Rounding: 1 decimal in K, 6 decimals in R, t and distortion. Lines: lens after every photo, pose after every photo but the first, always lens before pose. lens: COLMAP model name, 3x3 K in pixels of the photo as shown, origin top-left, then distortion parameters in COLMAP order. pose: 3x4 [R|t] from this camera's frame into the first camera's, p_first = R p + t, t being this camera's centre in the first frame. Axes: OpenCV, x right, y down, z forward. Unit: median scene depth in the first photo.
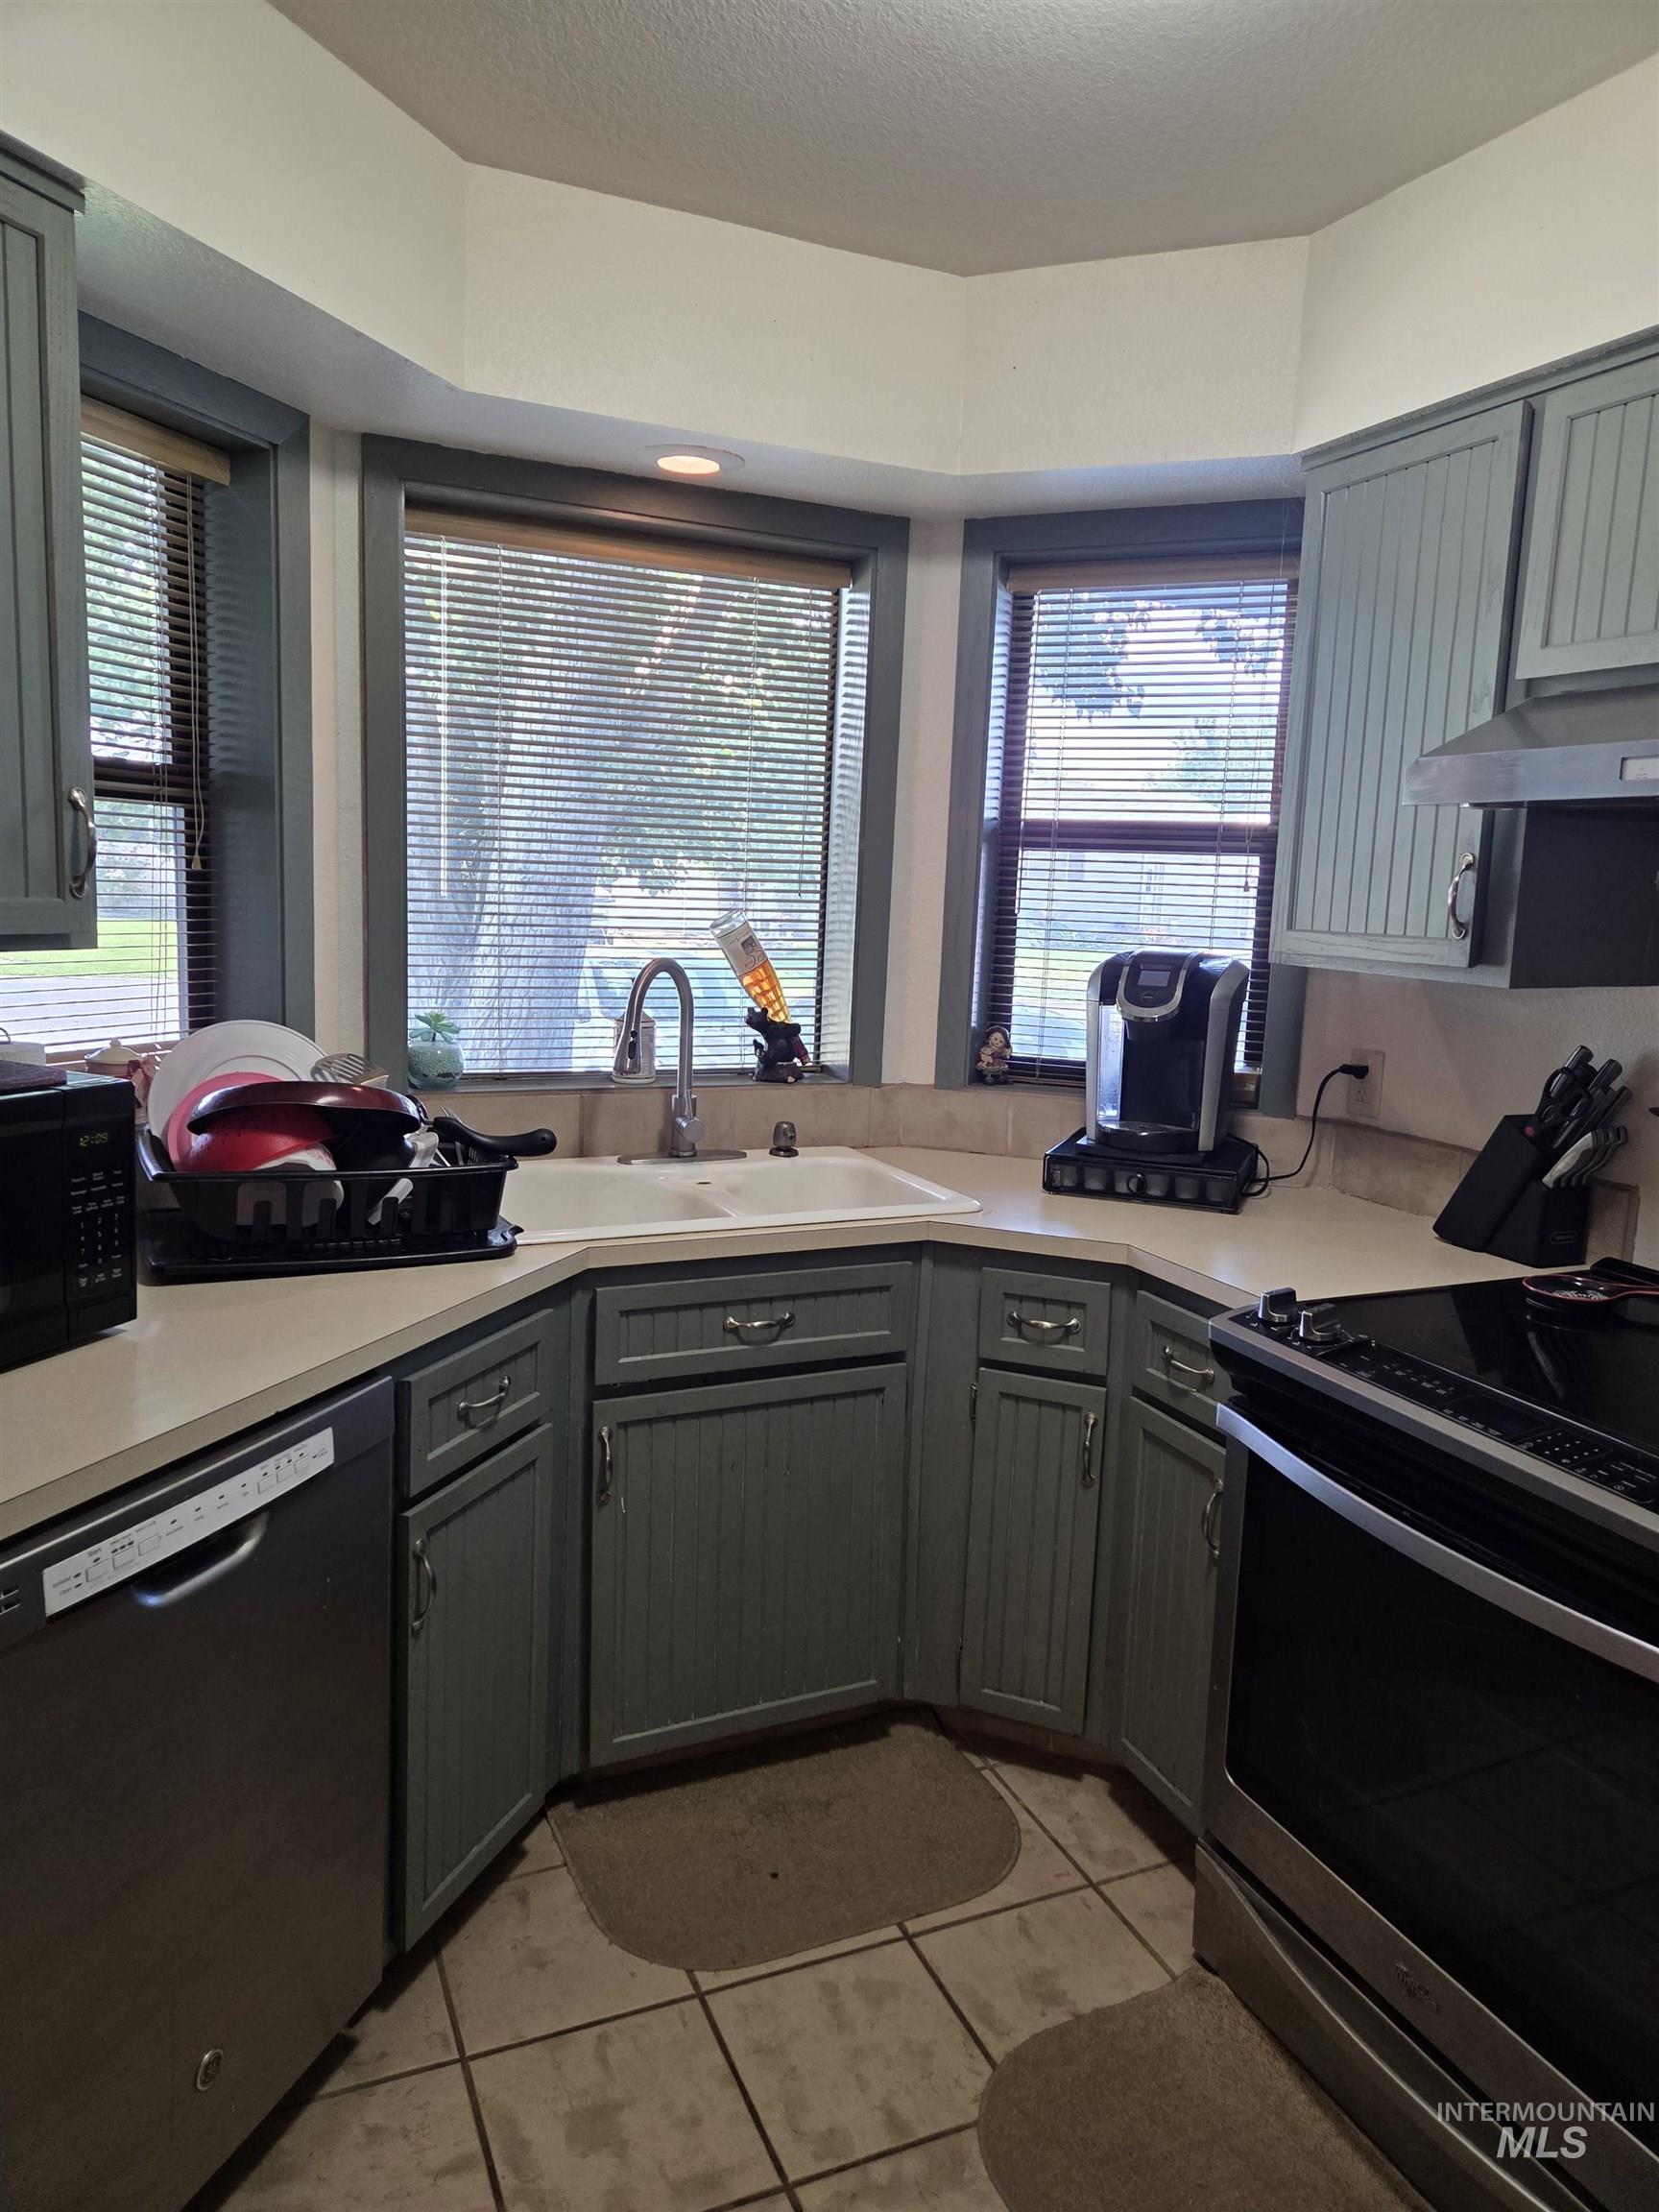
lens RADIAL K [[1470.8, 0, 803.9], [0, 1470.8, 1083.3], [0, 0, 1]] dist [0.085934, -0.081552]
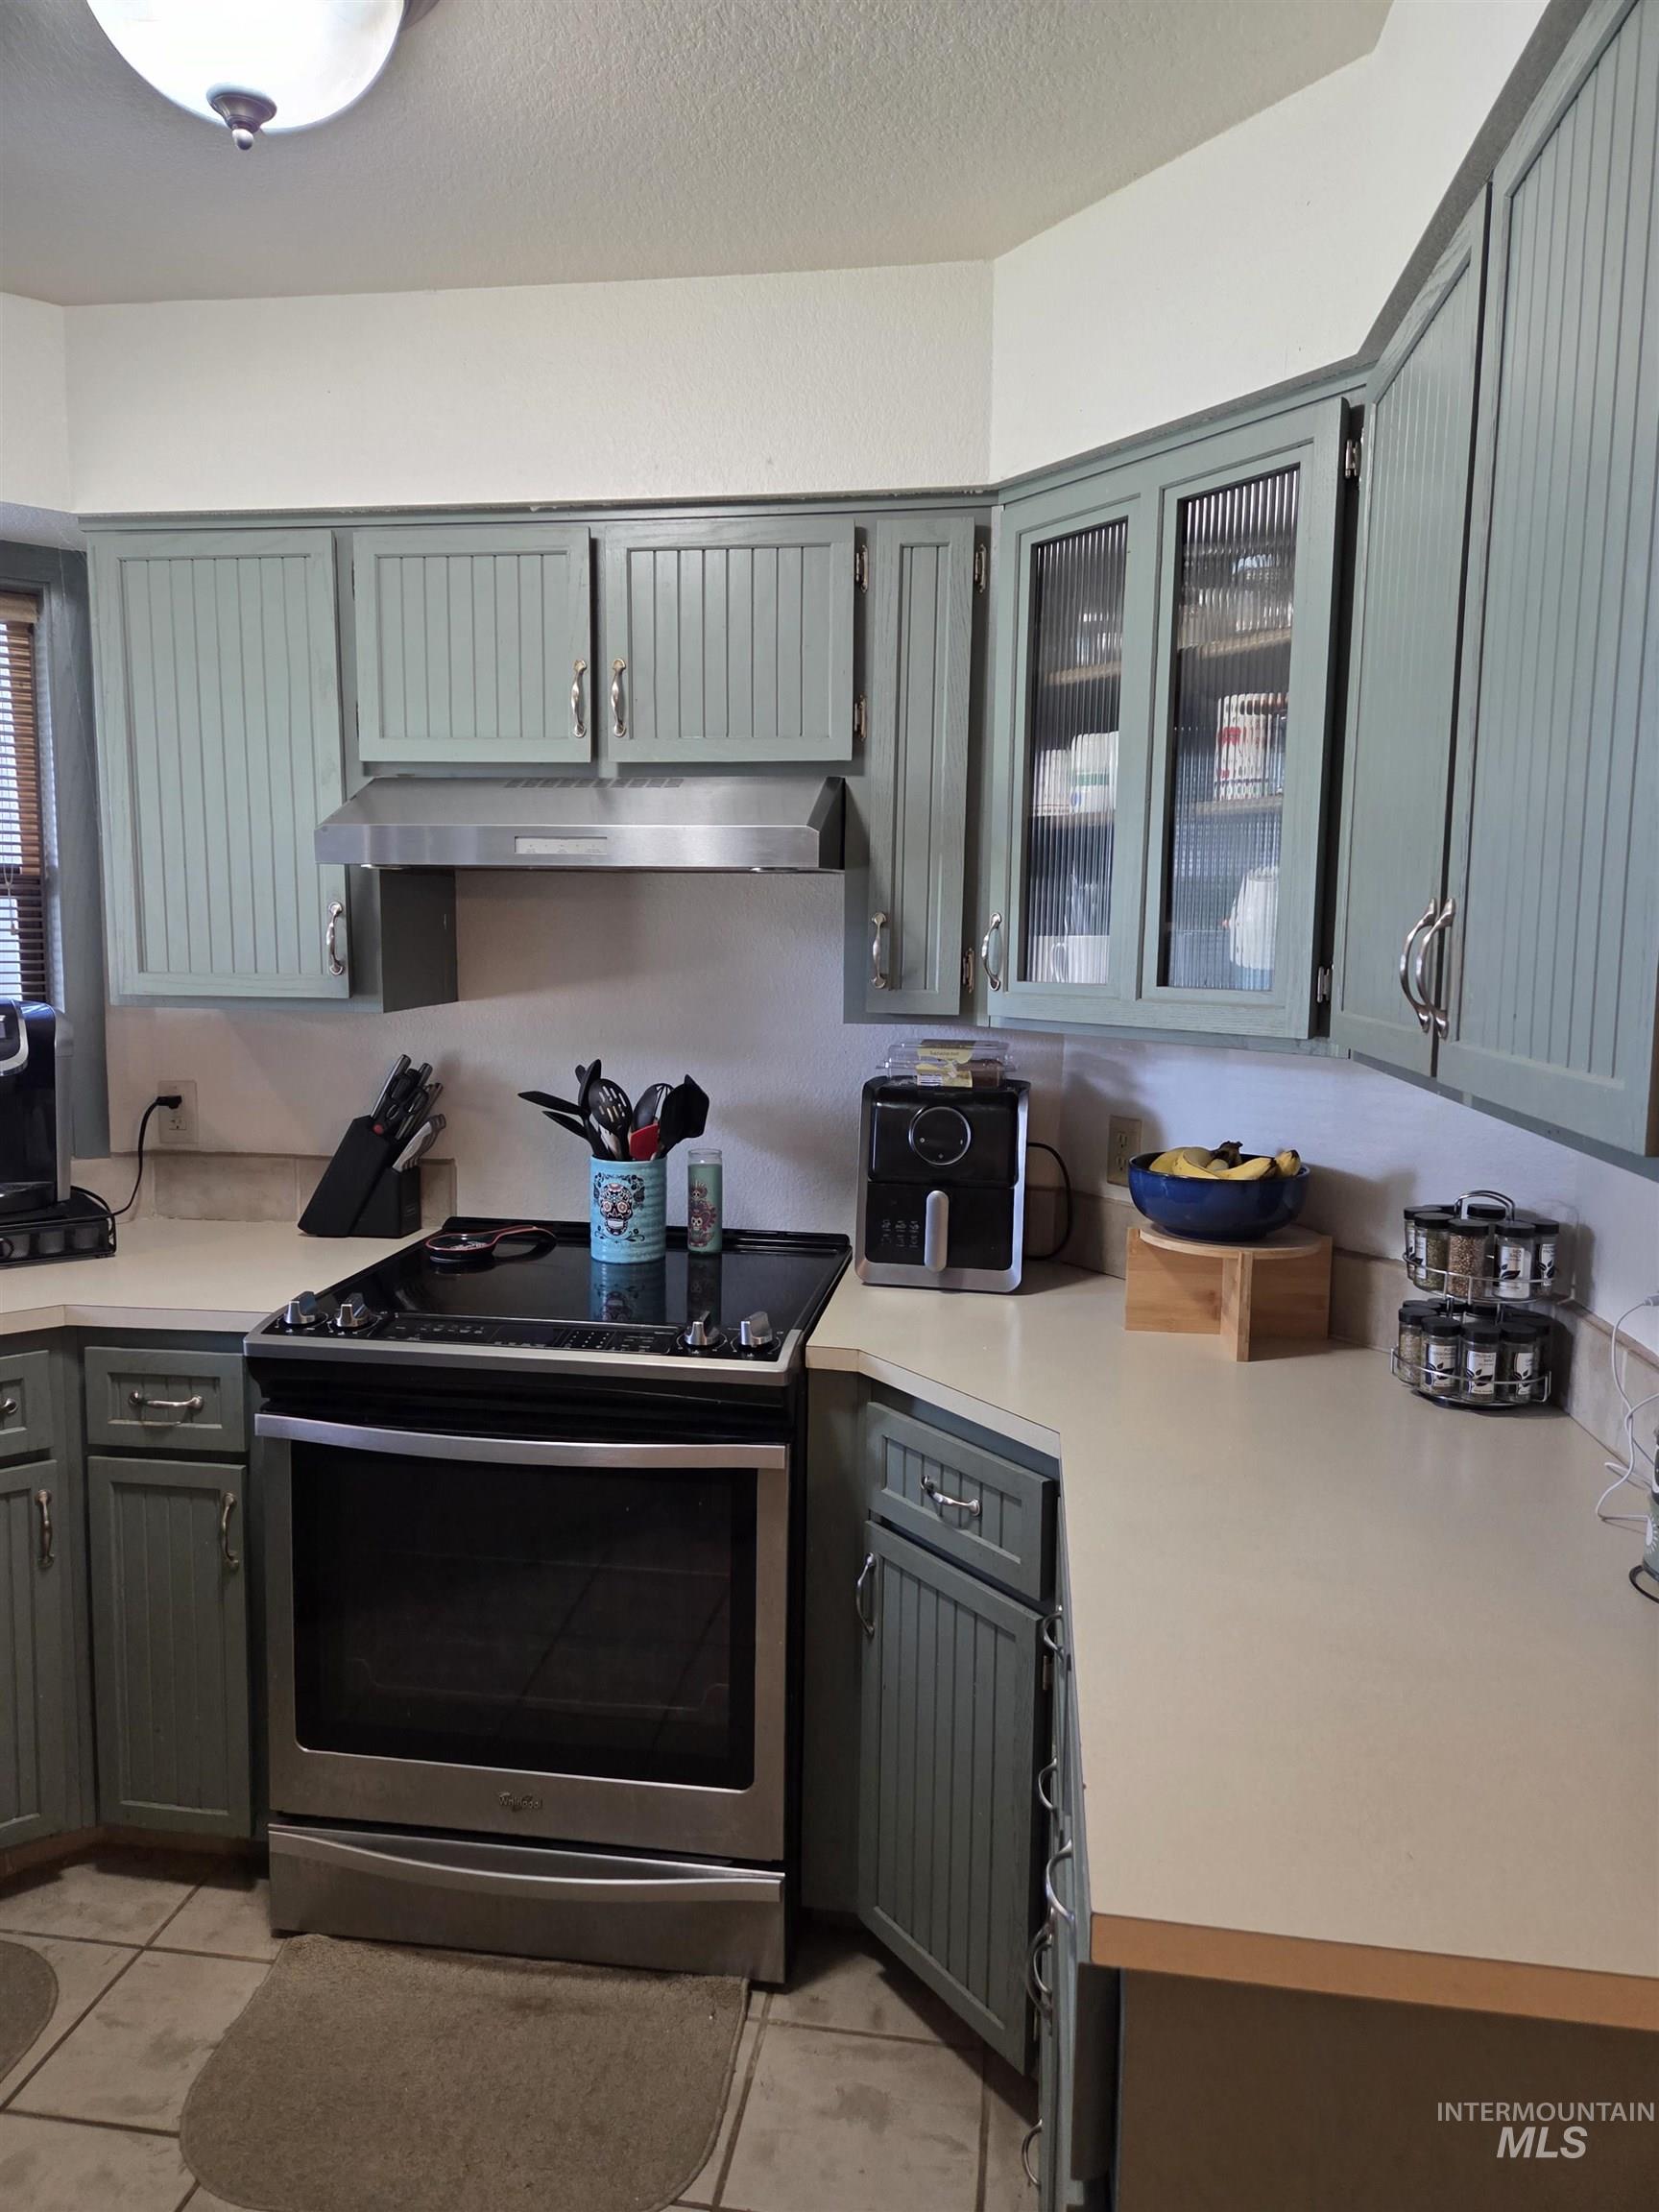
lens RADIAL K [[1485.2, 0, 820.3], [0, 1485.2, 1075.8], [0, 0, 1]] dist [0.069715, -0.056337]
pose [[0.534444, -0.114201, 0.837453, -0.318968], [0.130229, 0.990124, 0.051911, -0.025473], [-0.835111, 0.081317, 0.544038, 0.036760]]
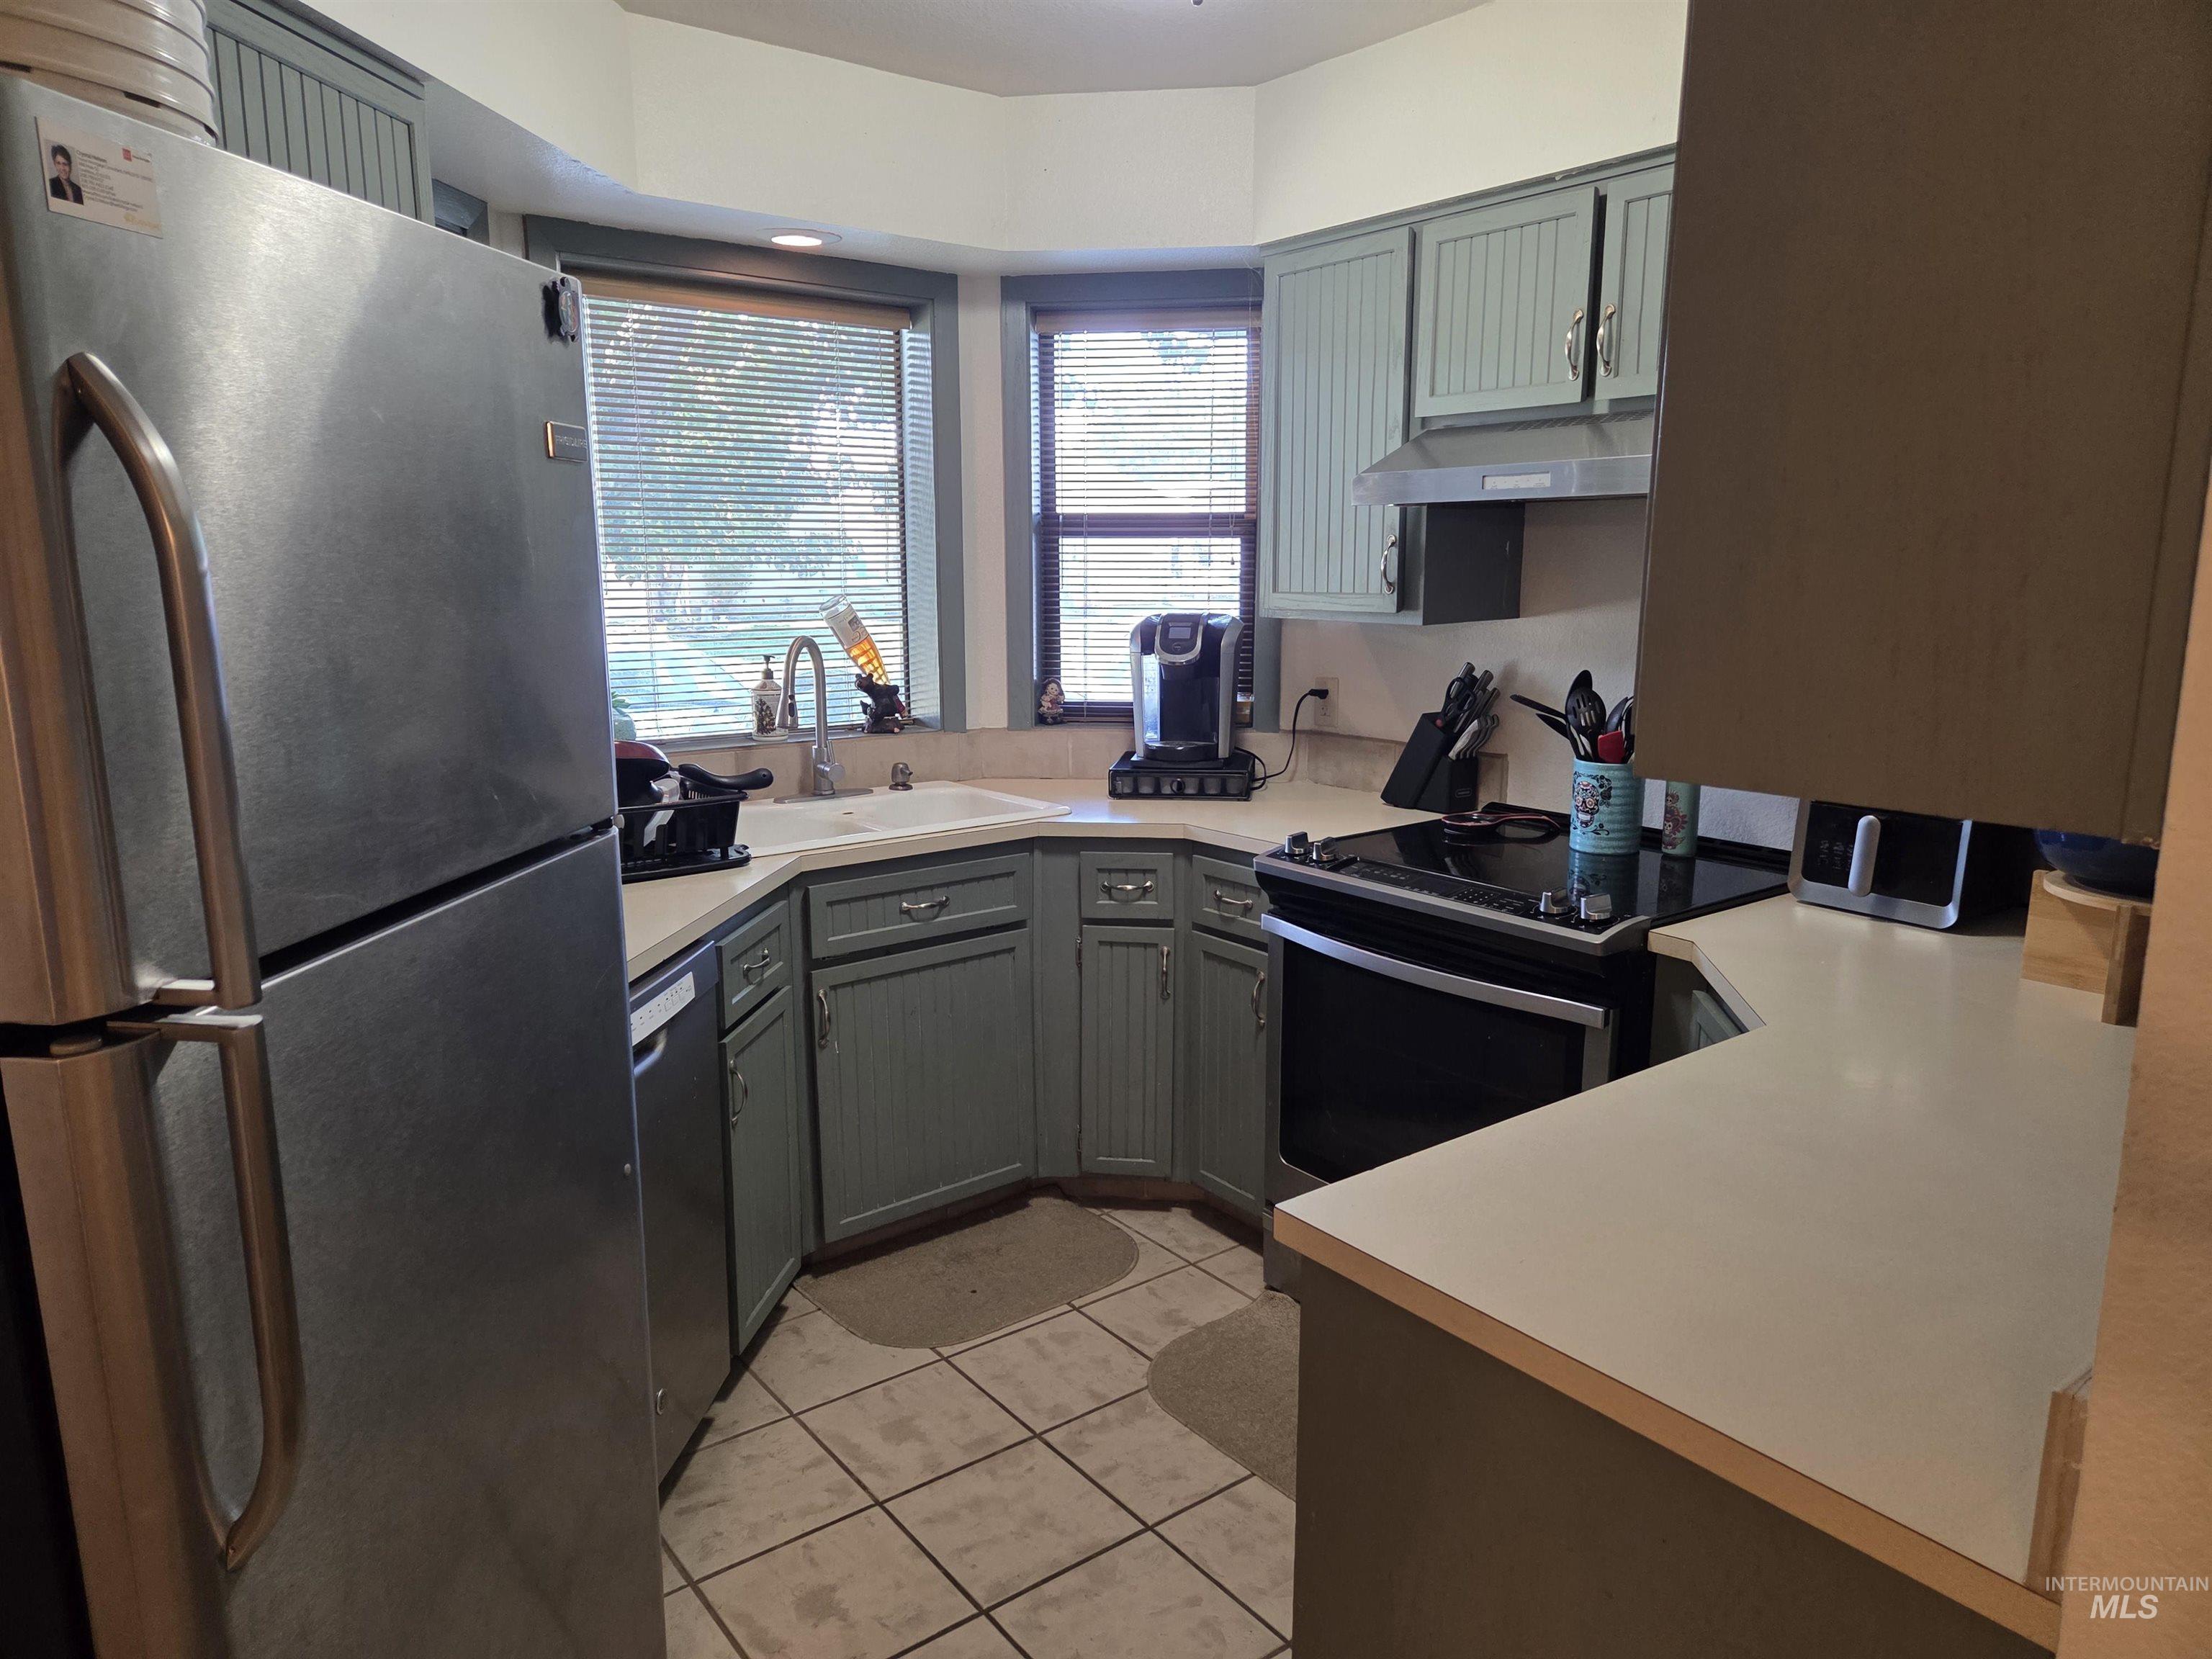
lens RADIAL K [[1456.2, 0, 1090.7], [0, 1456.2, 824.0], [0, 0, 1]] dist [0.069896, -0.050880]
pose [[0.970767, -0.081545, 0.225746, -0.174085], [0.071306, 0.996037, 0.053161, 0.029278], [-0.229187, -0.035510, 0.972735, -0.314295]]
